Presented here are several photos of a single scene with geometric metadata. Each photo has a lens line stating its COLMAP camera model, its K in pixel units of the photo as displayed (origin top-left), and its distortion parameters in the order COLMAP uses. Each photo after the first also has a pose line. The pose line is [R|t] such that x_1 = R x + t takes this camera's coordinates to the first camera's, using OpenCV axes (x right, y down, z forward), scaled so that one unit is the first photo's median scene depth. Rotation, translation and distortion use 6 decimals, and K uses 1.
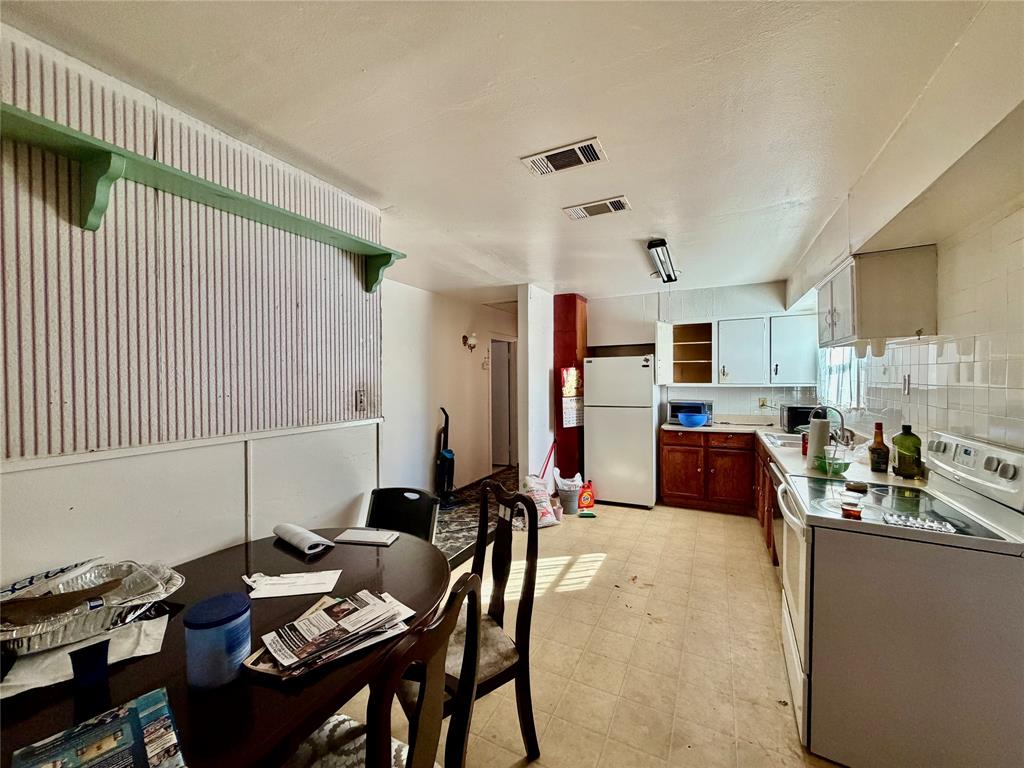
lens RADIAL K [[406.2, 0, 508.7], [0, 406.2, 382.6], [0, 0, 1]] dist [-0.000374, -0.000161]
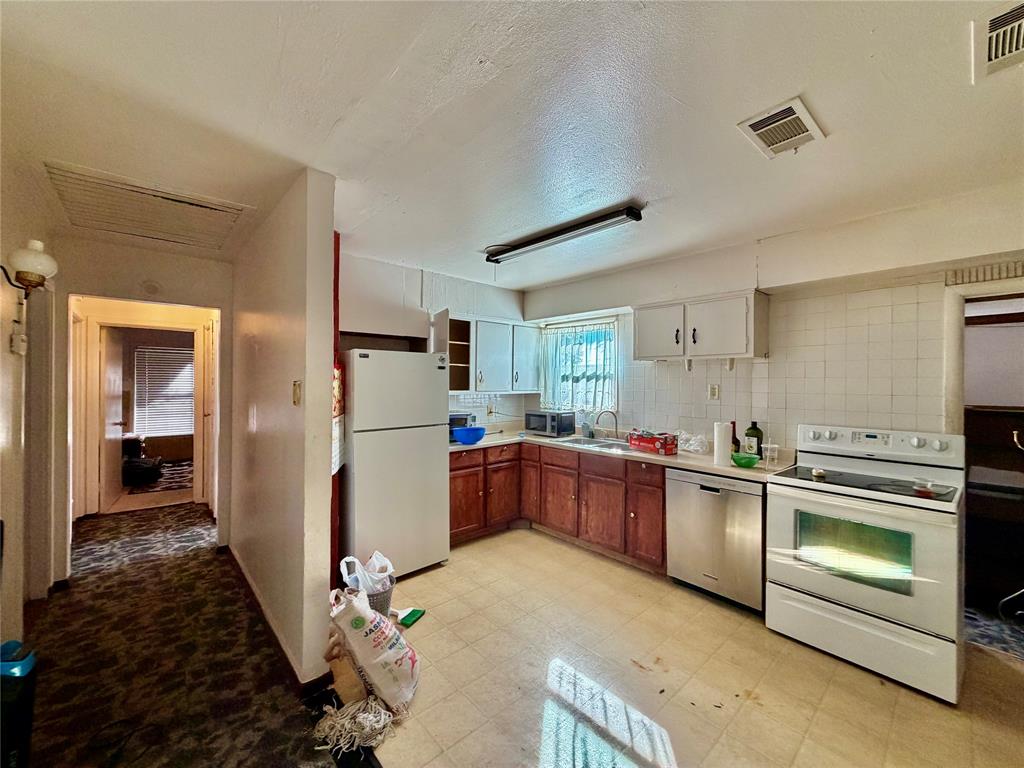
lens RADIAL K [[406.2, 0, 511.1], [0, 406.2, 385.8], [0, 0, 1]] dist [-0.000374, -0.000161]
pose [[0.359440, 0.002039, 0.933166, -0.301123], [0.000111, 0.999998, -0.002228, -0.007568], [-0.933168, 0.000904, 0.359439, 0.643161]]
